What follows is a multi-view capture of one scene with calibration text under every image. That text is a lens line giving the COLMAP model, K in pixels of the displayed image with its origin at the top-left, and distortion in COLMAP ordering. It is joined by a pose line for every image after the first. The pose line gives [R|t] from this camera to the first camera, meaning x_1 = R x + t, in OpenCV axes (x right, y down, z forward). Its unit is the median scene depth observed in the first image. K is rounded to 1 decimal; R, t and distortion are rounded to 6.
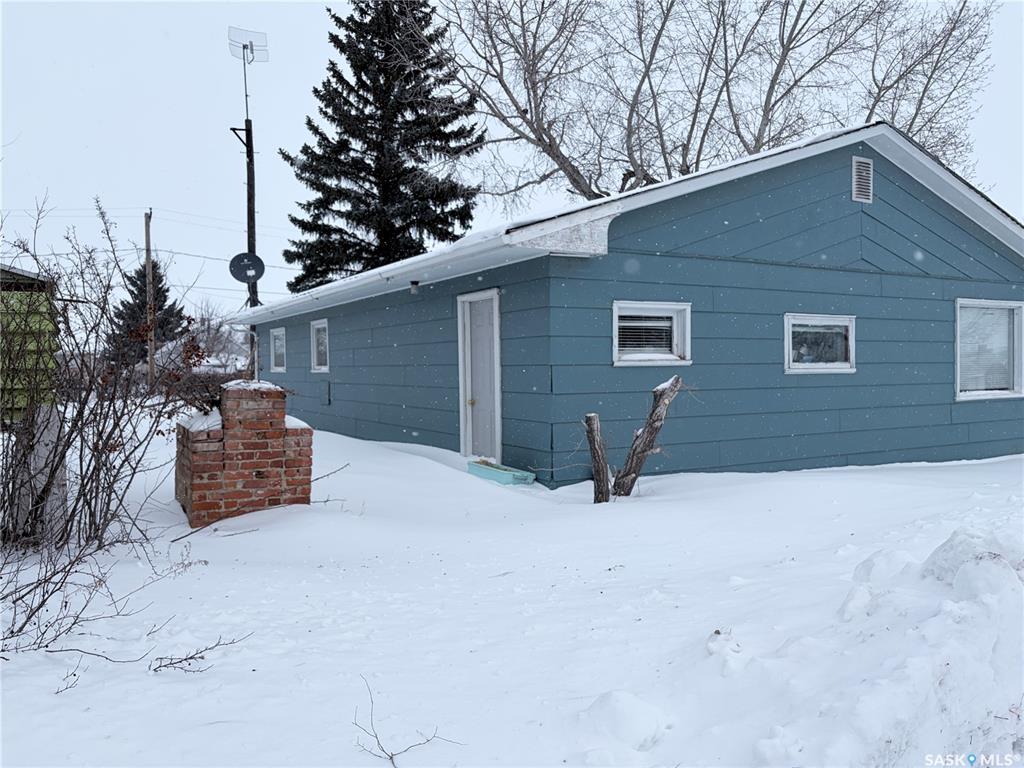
lens RADIAL K [[776.7, 0, 512.4], [0, 776.7, 375.9], [0, 0, 1]] dist [0.031292, -0.014584]
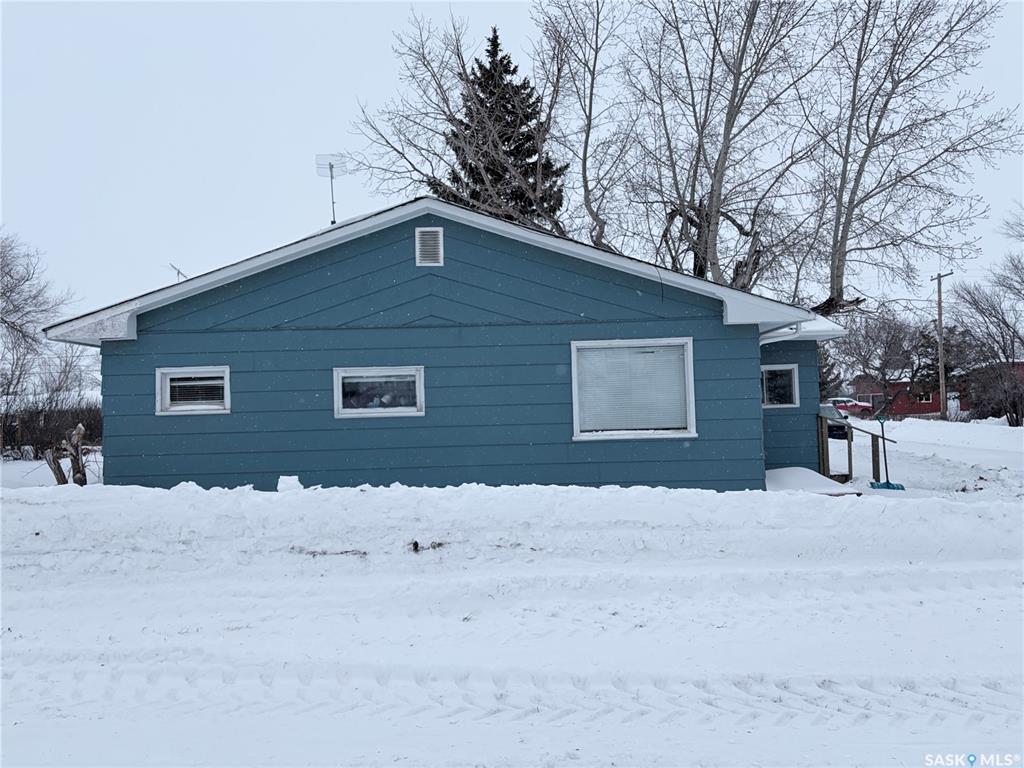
lens RADIAL K [[776.7, 0, 507.5], [0, 776.7, 388.1], [0, 0, 1]] dist [0.031292, -0.014584]
pose [[0.867351, -0.030491, -0.496762, 1.114140], [0.012972, 0.999167, -0.038679, 0.001009], [0.497528, 0.027104, 0.867025, 0.078940]]
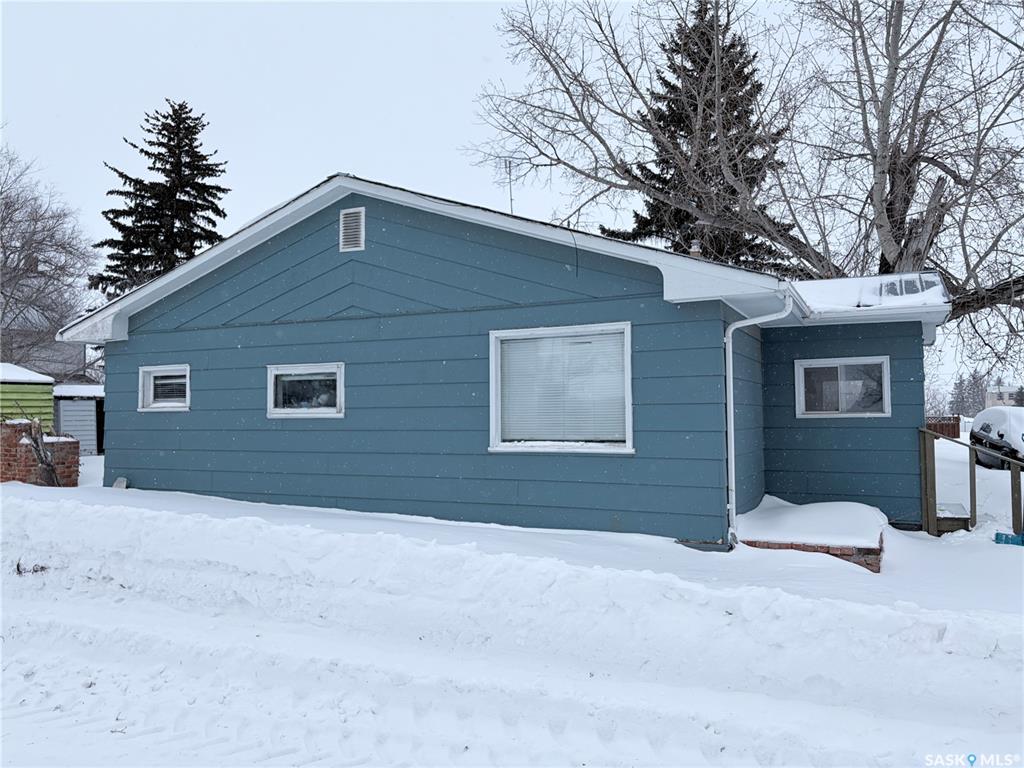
lens RADIAL K [[776.7, 0, 513.2], [0, 776.7, 386.1], [0, 0, 1]] dist [0.031292, -0.014584]
pose [[0.568700, -0.028499, -0.822051, 1.415782], [-0.010288, 0.999075, -0.041754, -0.005138], [0.822480, 0.032202, 0.567881, 0.605433]]
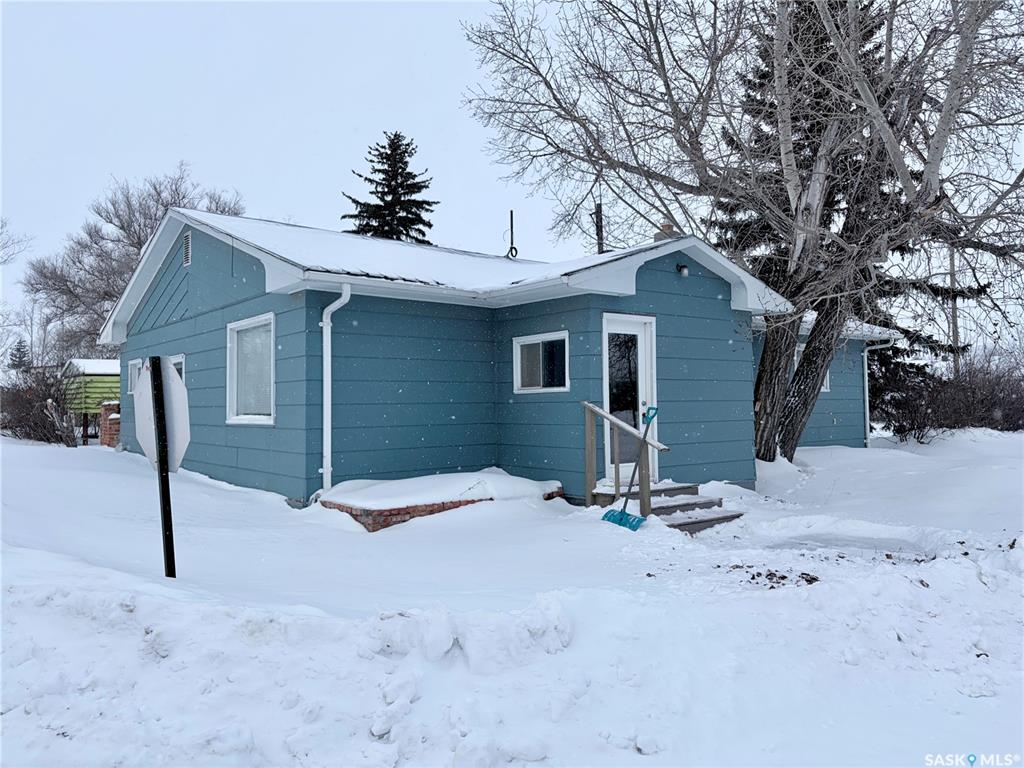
lens RADIAL K [[776.7, 0, 510.8], [0, 776.7, 383.6], [0, 0, 1]] dist [0.031292, -0.014584]
pose [[0.155479, -0.023735, -0.987554, 1.821267], [-0.006446, 0.999666, -0.025041, 0.002513], [0.987818, 0.010259, 0.155274, 1.345741]]
